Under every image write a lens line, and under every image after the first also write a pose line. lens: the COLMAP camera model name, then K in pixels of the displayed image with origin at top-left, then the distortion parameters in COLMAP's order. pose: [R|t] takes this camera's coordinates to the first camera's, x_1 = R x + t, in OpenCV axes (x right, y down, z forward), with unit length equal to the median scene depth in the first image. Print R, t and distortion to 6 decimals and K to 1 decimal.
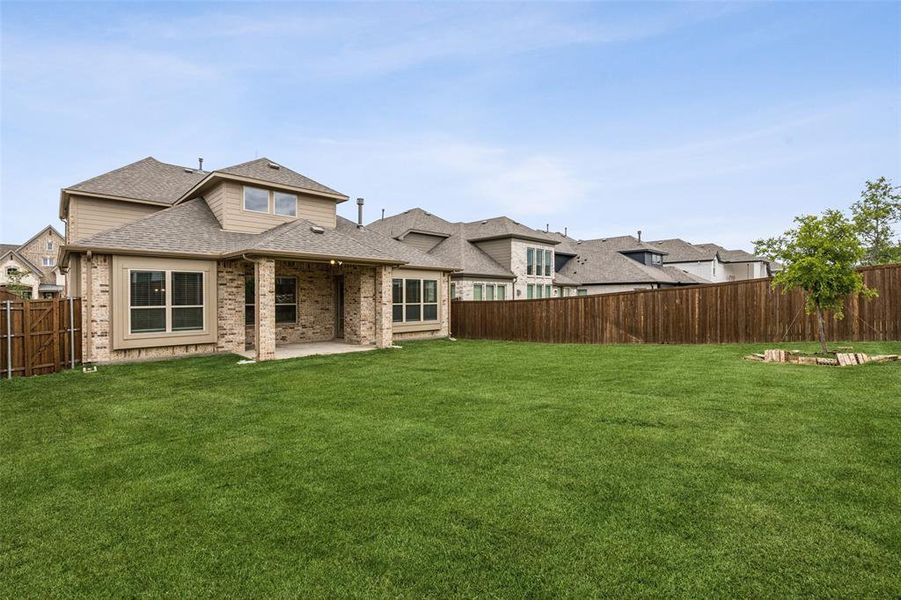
lens RADIAL K [[409.8, 0, 447.8], [0, 409.8, 300.9], [0, 0, 1]] dist [0.005865, -0.000442]
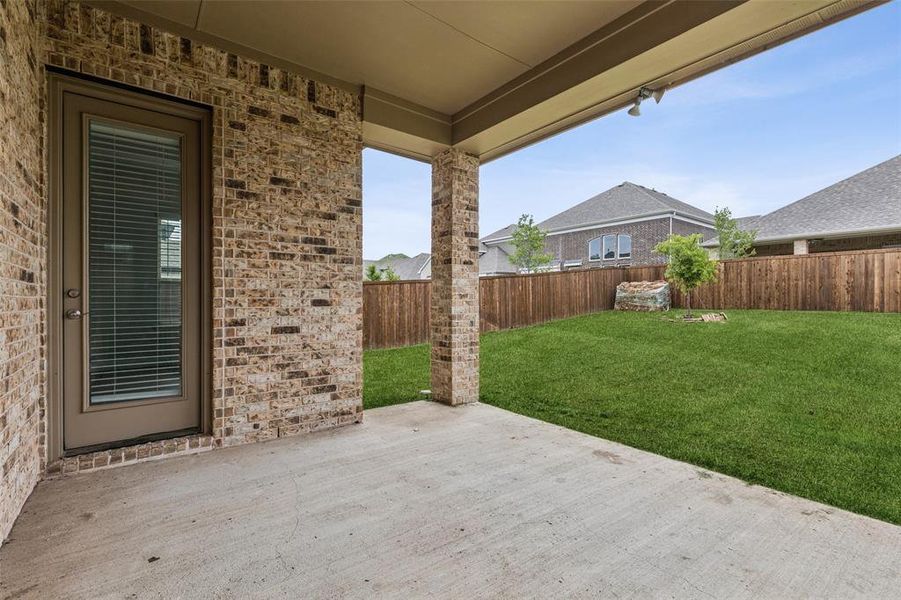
lens RADIAL K [[409.8, 0, 451.9], [0, 409.8, 301.7], [0, 0, 1]] dist [0.005865, -0.000442]
pose [[0.113887, 0.000007, 0.993494, -0.438438], [0.006111, 0.999981, -0.000707, 0.030515], [-0.993475, 0.006152, 0.113885, 0.862280]]
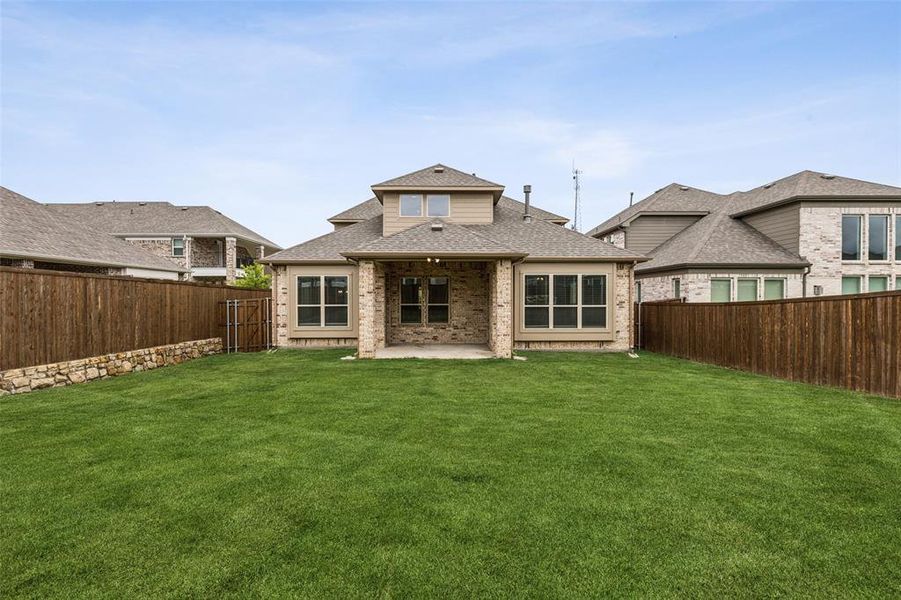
lens RADIAL K [[409.8, 0, 445.4], [0, 409.8, 298.6], [0, 0, 1]] dist [0.005865, -0.000442]
pose [[0.729255, 0.002840, -0.684237, 0.300789], [-0.006213, 0.999978, -0.002472, -0.003813], [0.684214, 0.006054, 0.729256, 0.271624]]
